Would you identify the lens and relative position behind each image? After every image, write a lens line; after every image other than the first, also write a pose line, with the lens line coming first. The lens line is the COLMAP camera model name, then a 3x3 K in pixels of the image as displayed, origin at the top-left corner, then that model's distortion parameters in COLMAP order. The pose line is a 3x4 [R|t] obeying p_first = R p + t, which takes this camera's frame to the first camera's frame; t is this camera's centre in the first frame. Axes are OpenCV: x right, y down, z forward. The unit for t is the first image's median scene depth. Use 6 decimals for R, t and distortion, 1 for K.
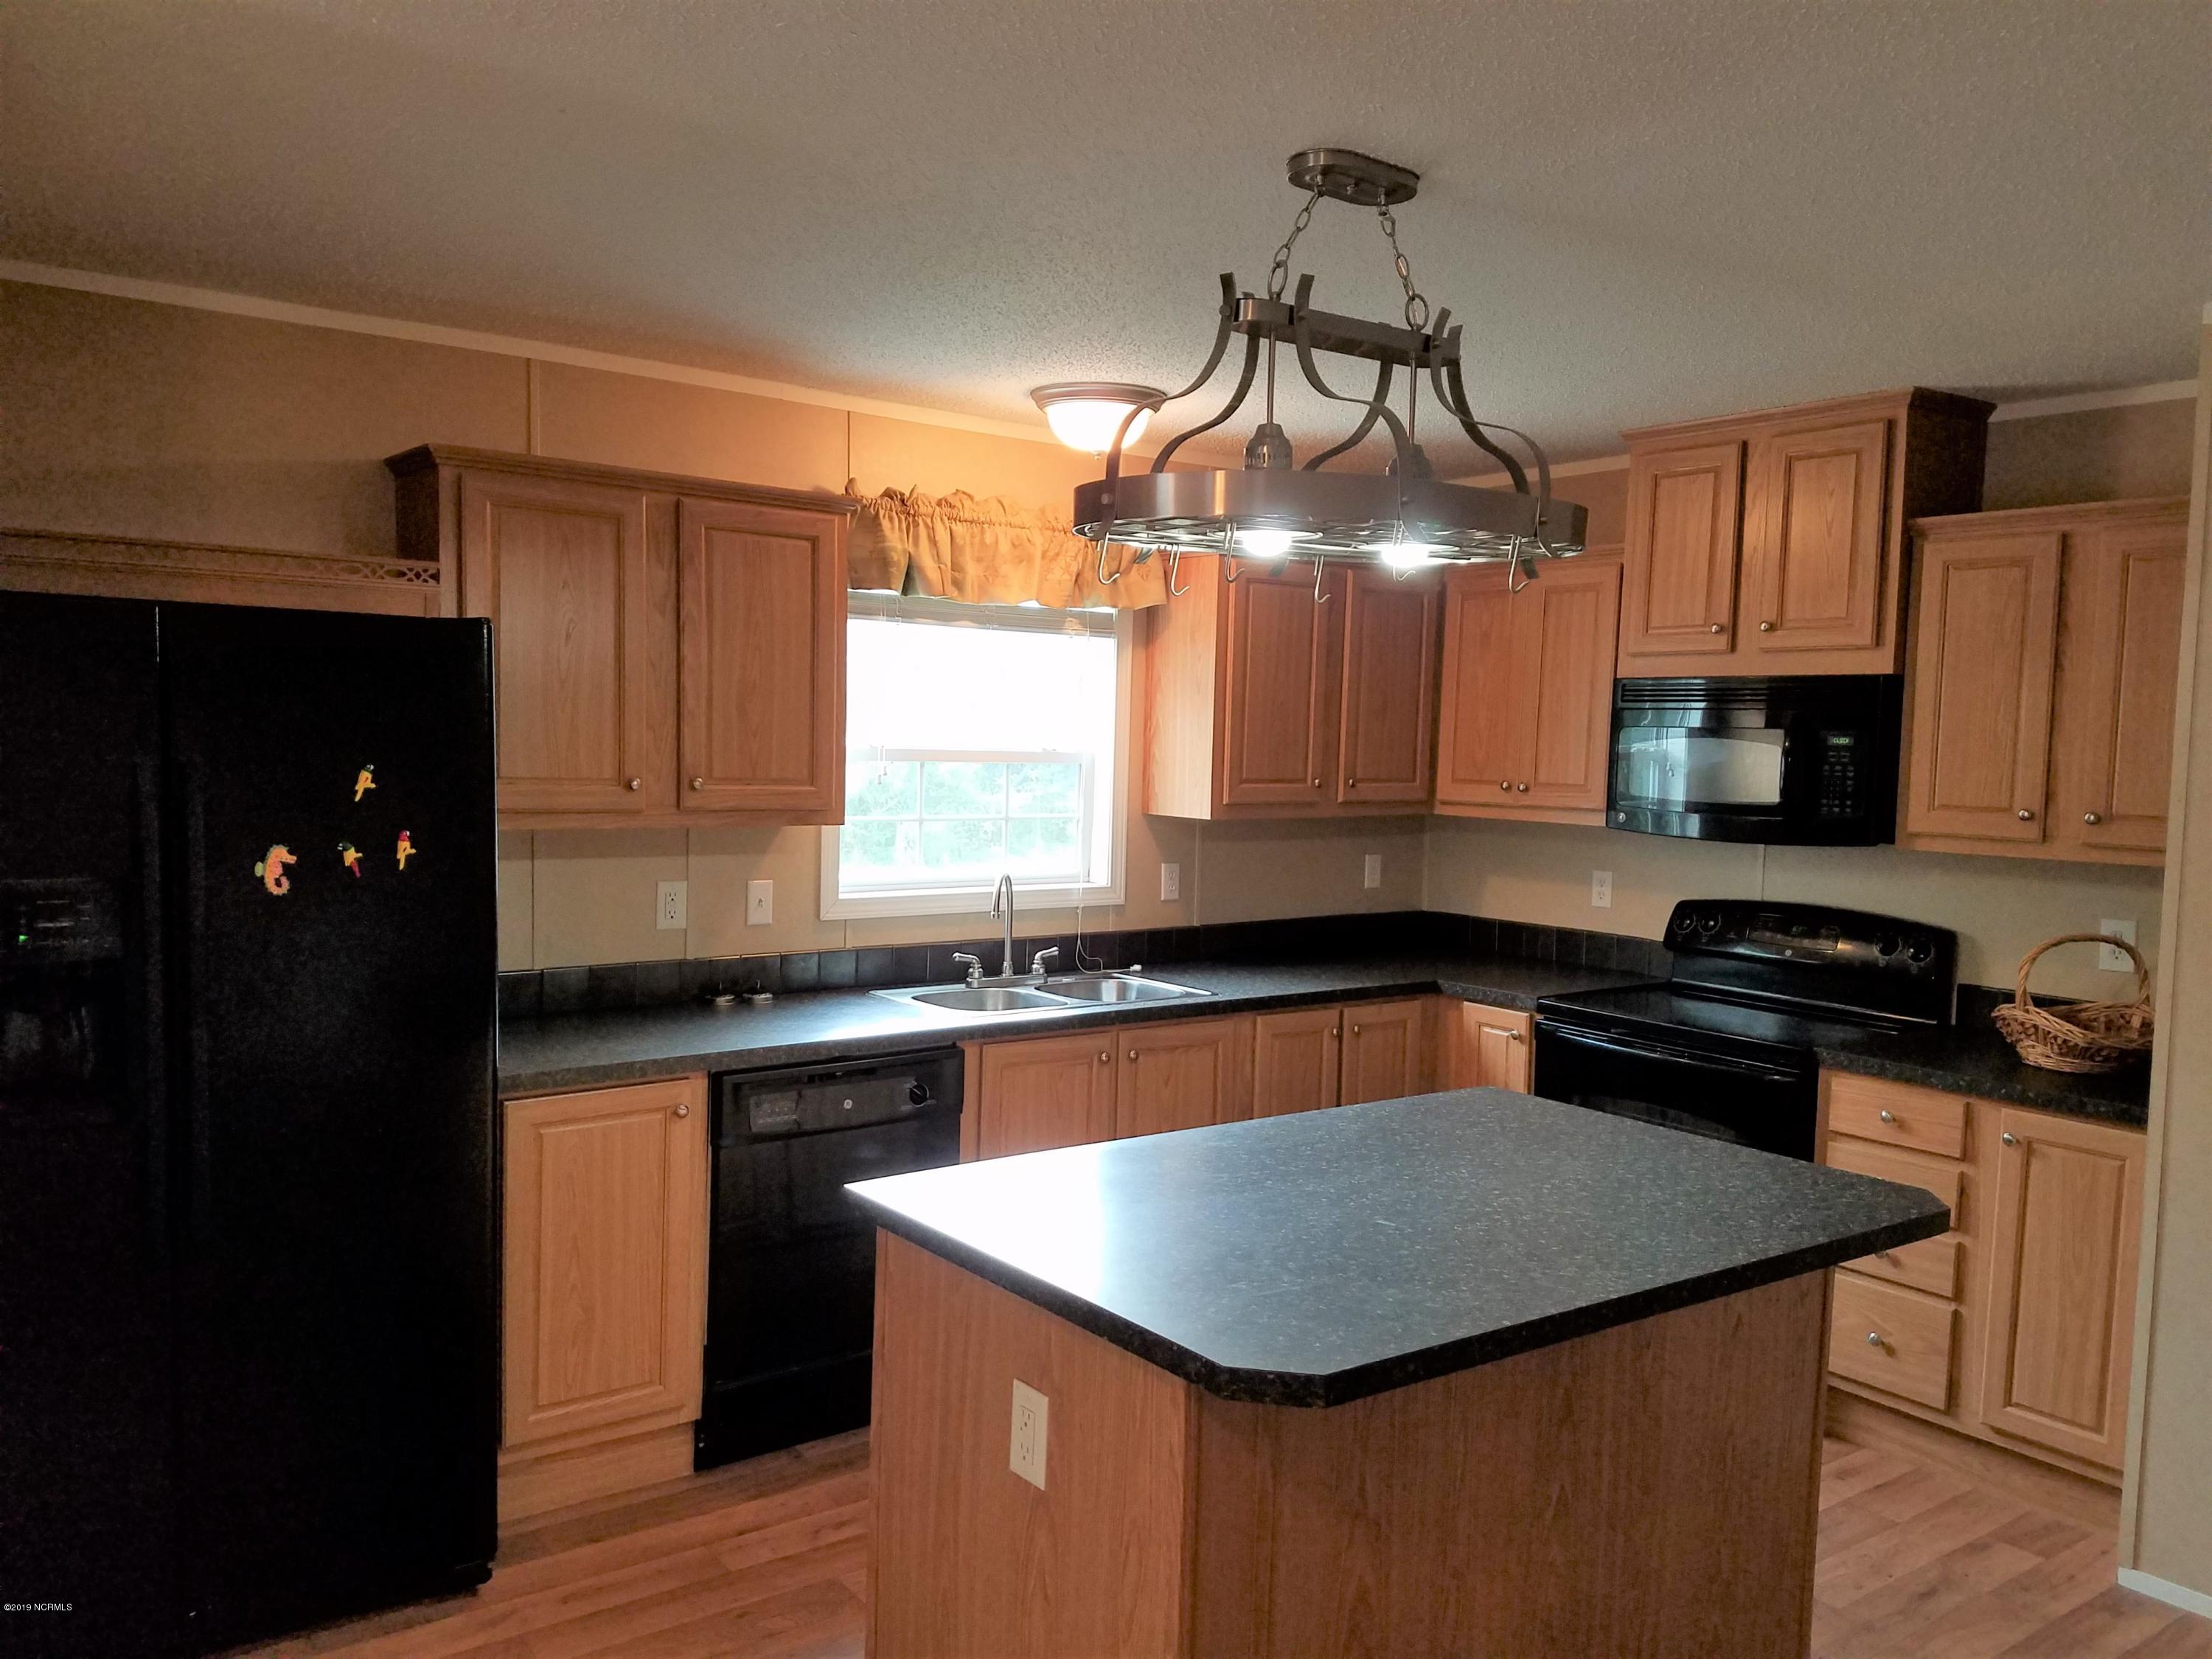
lens RADIAL K [[1575.9, 0, 1102.9], [0, 1575.9, 838.6], [0, 0, 1]] dist [0.120249, -0.238399]
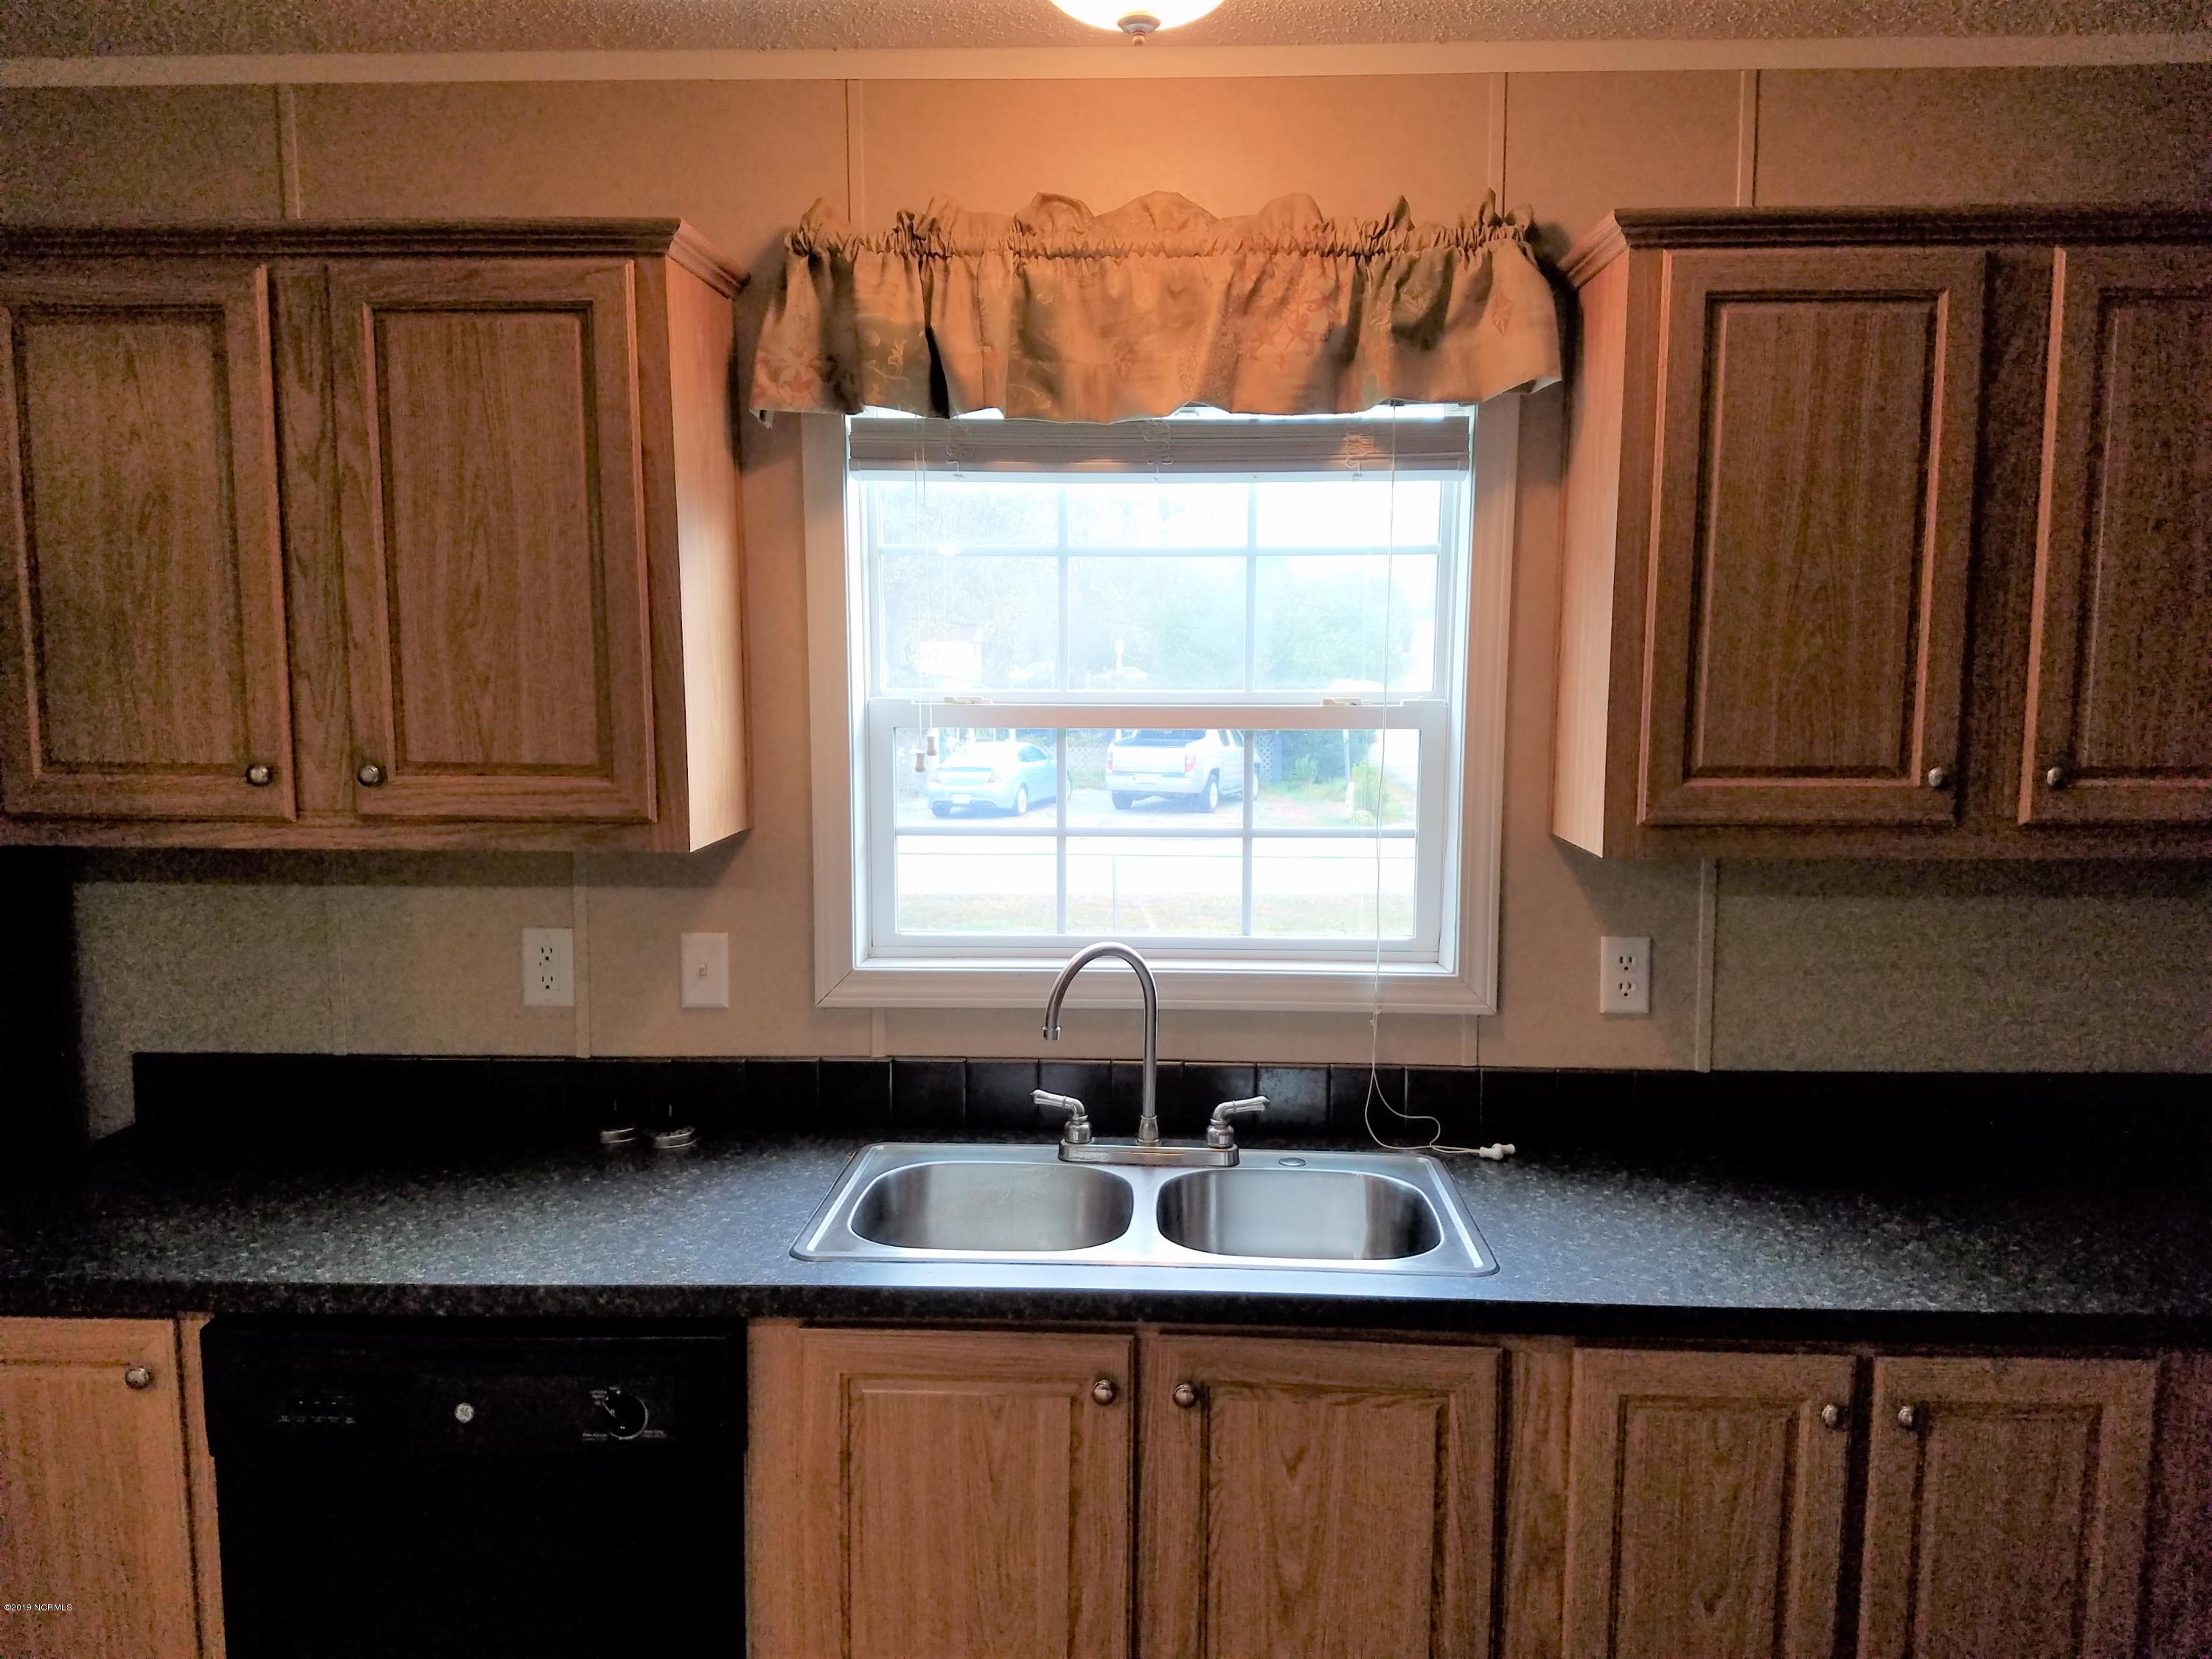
lens RADIAL K [[1639.7, 0, 1105.8], [0, 1639.7, 854.9], [0, 0, 1]] dist [0.179182, -0.282944]
pose [[0.778849, 0.050283, -0.625192, 0.284522], [-0.024527, 0.998461, 0.049749, -0.036868], [0.626731, -0.023413, 0.778884, 0.616991]]
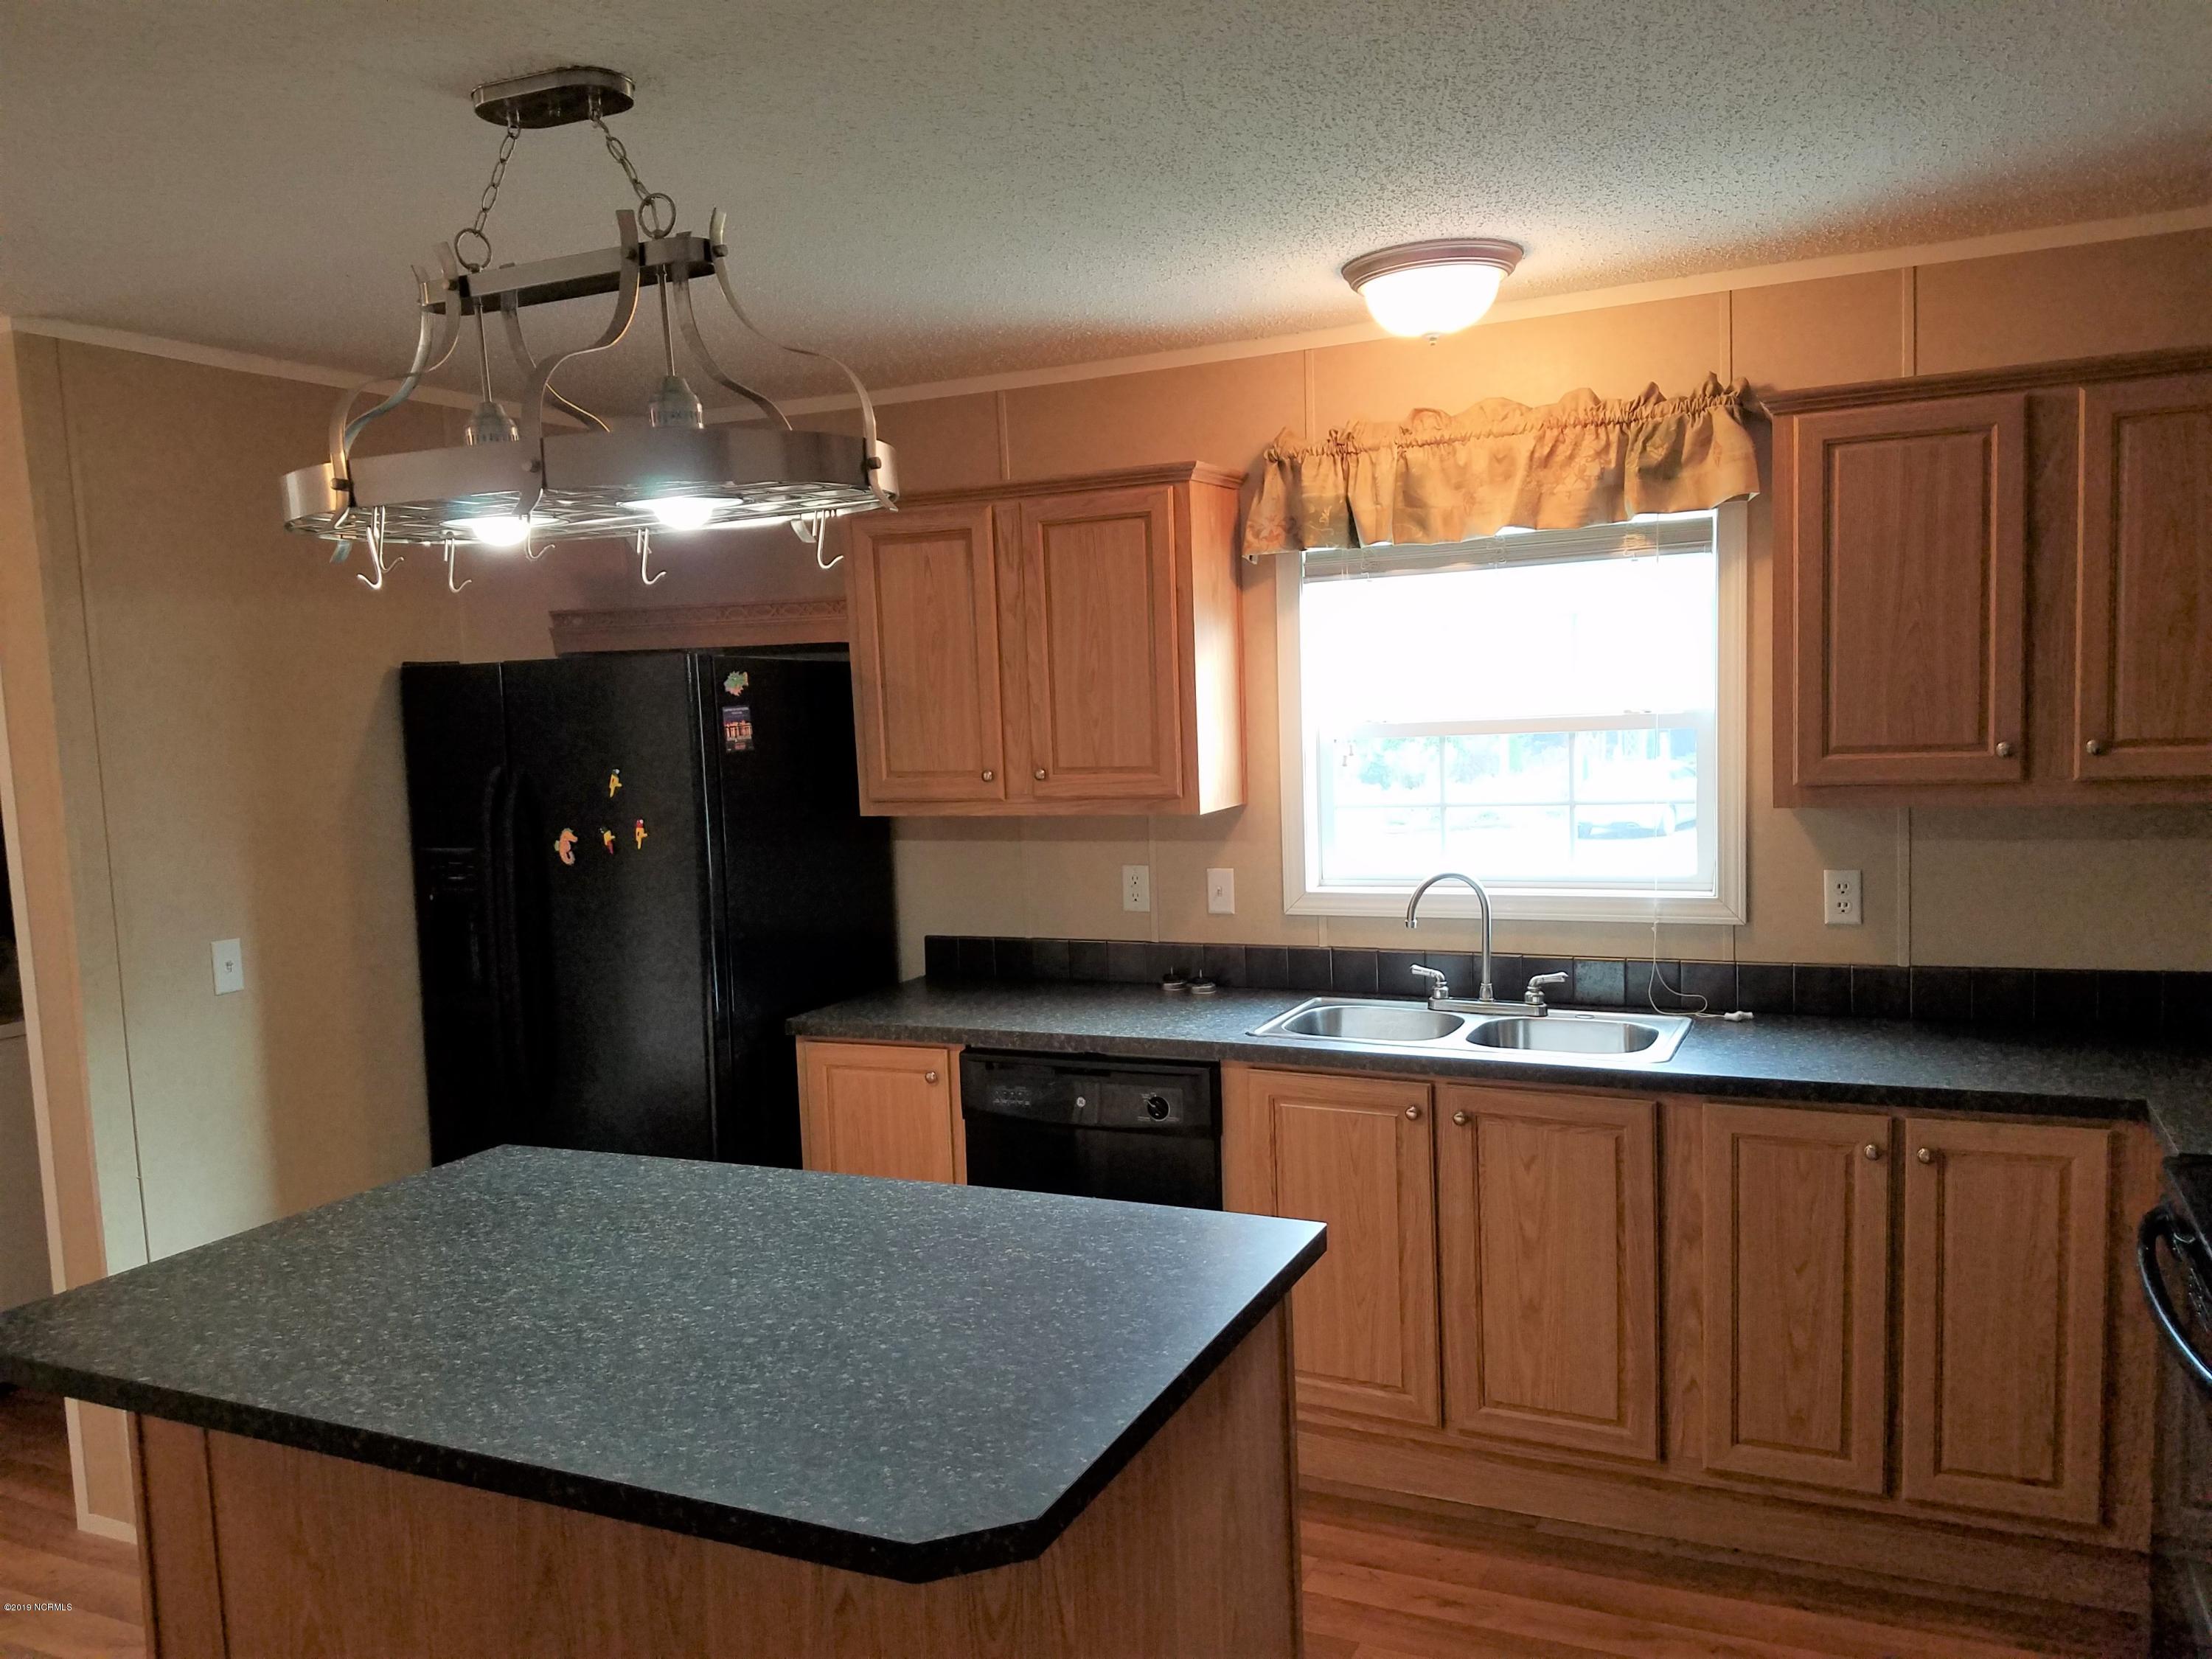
lens RADIAL K [[1639.7, 0, 1105.8], [0, 1639.7, 854.9], [0, 0, 1]] dist [0.179182, -0.282944]
pose [[0.477482, 0.037125, -0.877857, 0.632665], [-0.005781, 0.999218, 0.039113, -0.021045], [0.878622, -0.013601, 0.477324, 0.460232]]
